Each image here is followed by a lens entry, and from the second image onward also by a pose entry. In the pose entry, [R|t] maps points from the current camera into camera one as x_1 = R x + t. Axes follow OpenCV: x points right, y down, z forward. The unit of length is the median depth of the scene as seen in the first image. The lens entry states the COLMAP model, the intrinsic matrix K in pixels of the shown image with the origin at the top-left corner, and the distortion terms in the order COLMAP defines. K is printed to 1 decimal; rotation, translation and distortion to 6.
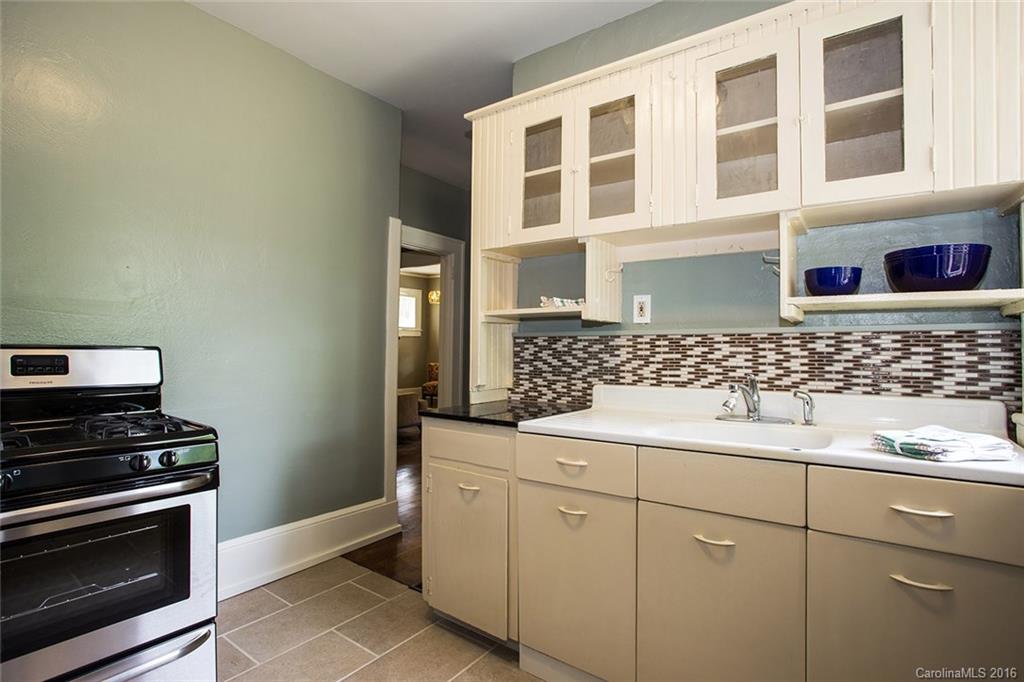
lens RADIAL K [[522.1, 0, 506.7], [0, 522.1, 339.3], [0, 0, 1]] dist [-0.075147, 0.032395]
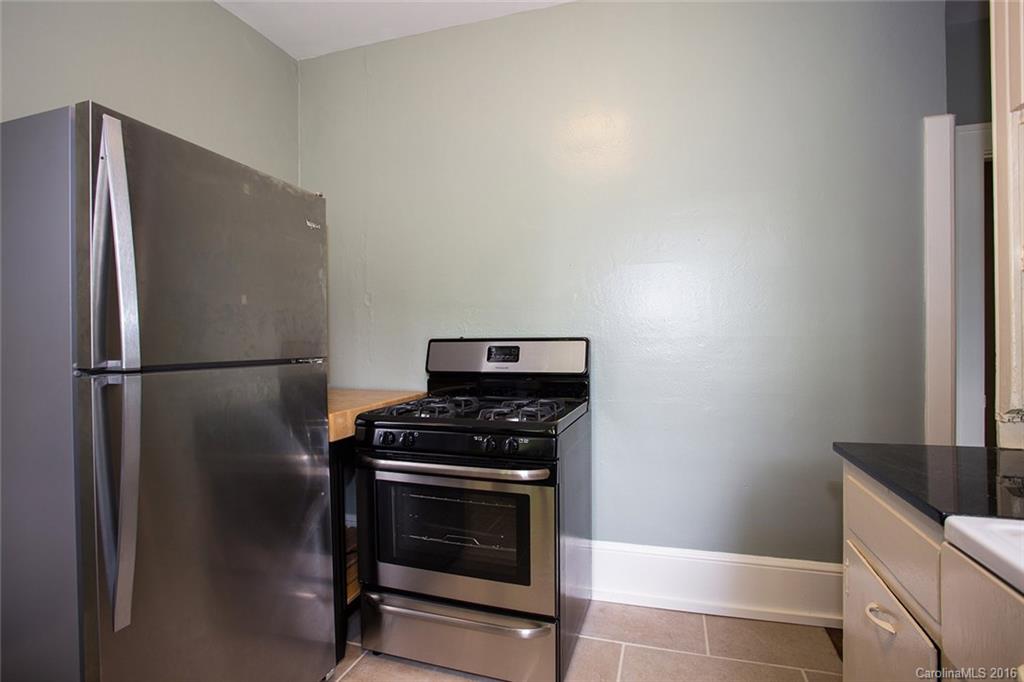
lens RADIAL K [[522.1, 0, 506.7], [0, 522.1, 339.3], [0, 0, 1]] dist [-0.075147, 0.032395]
pose [[0.313423, -0.005649, -0.949597, 0.276449], [0.033166, 0.999437, 0.005001, 0.007540], [0.949034, -0.033061, 0.313434, 0.519347]]
